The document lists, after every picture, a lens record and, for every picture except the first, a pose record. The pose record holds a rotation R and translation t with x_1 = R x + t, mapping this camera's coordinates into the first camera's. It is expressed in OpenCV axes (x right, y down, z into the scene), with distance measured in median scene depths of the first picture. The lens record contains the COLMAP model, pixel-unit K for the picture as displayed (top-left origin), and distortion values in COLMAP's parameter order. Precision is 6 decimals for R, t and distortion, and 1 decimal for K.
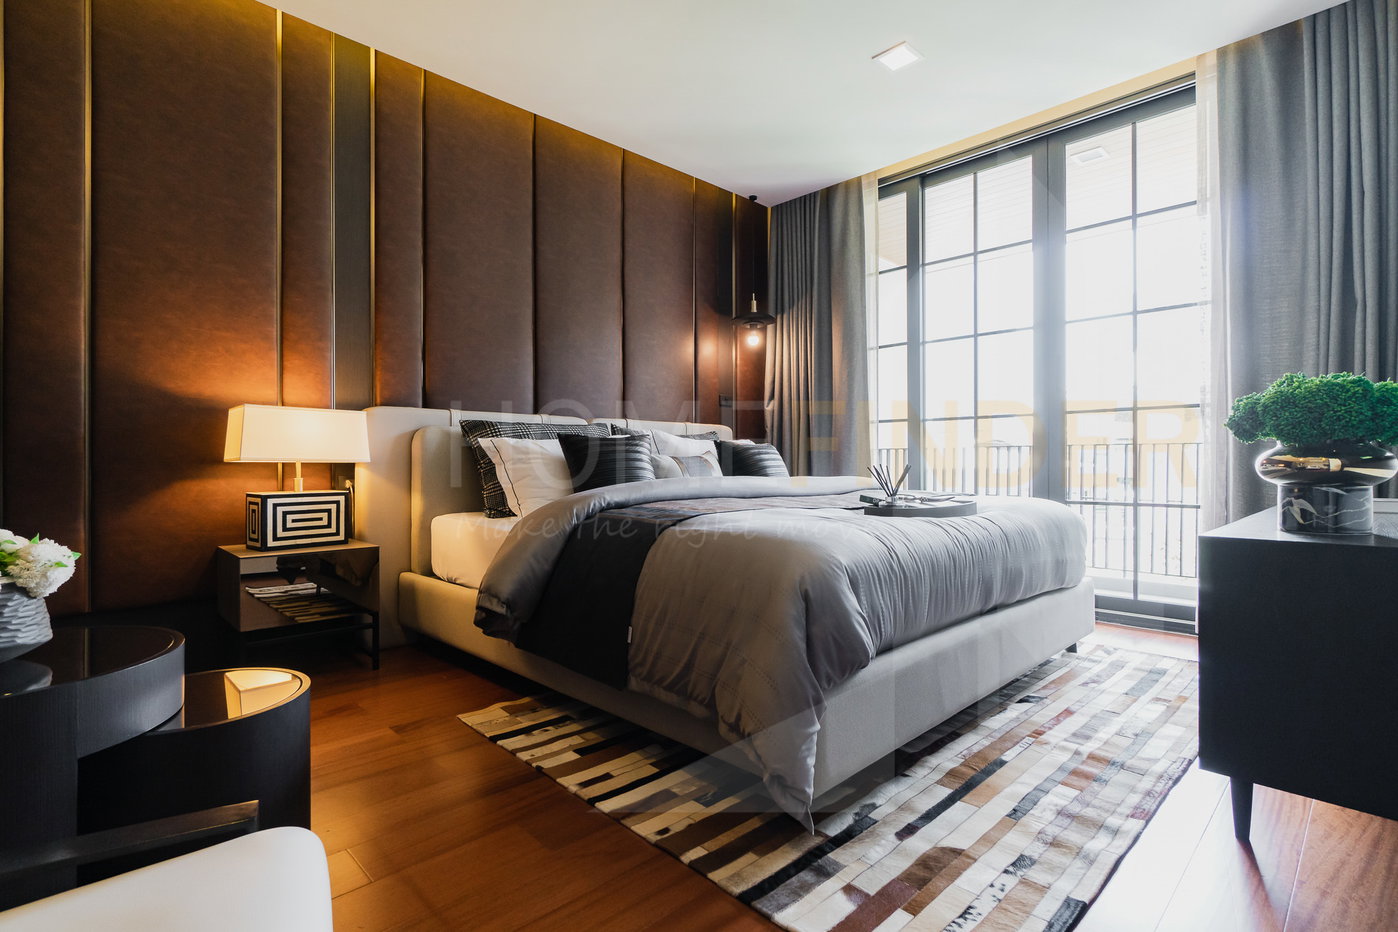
lens RADIAL K [[647.8, 0, 700.0], [0, 647.8, 465.3], [0, 0, 1]] dist [-0.002663, -0.000026]
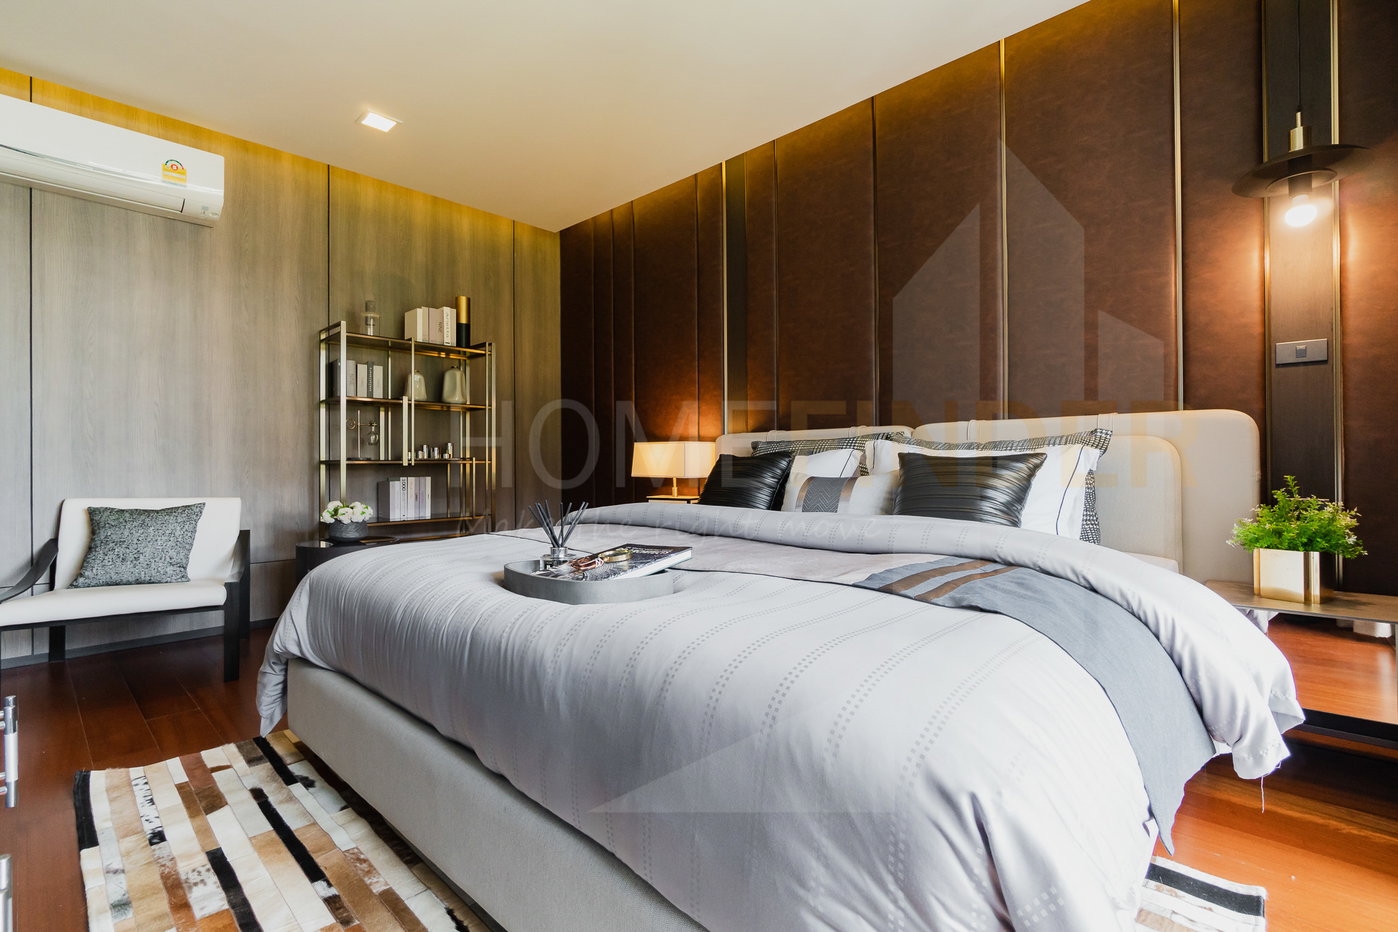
lens RADIAL K [[647.8, 0, 700.2], [0, 647.8, 463.3], [0, 0, 1]] dist [-0.002663, -0.000026]
pose [[0.051230, -0.006902, -0.998663, 1.602629], [-0.001534, 0.999974, -0.006990, -0.054186], [0.998686, 0.001890, 0.051218, 1.786379]]
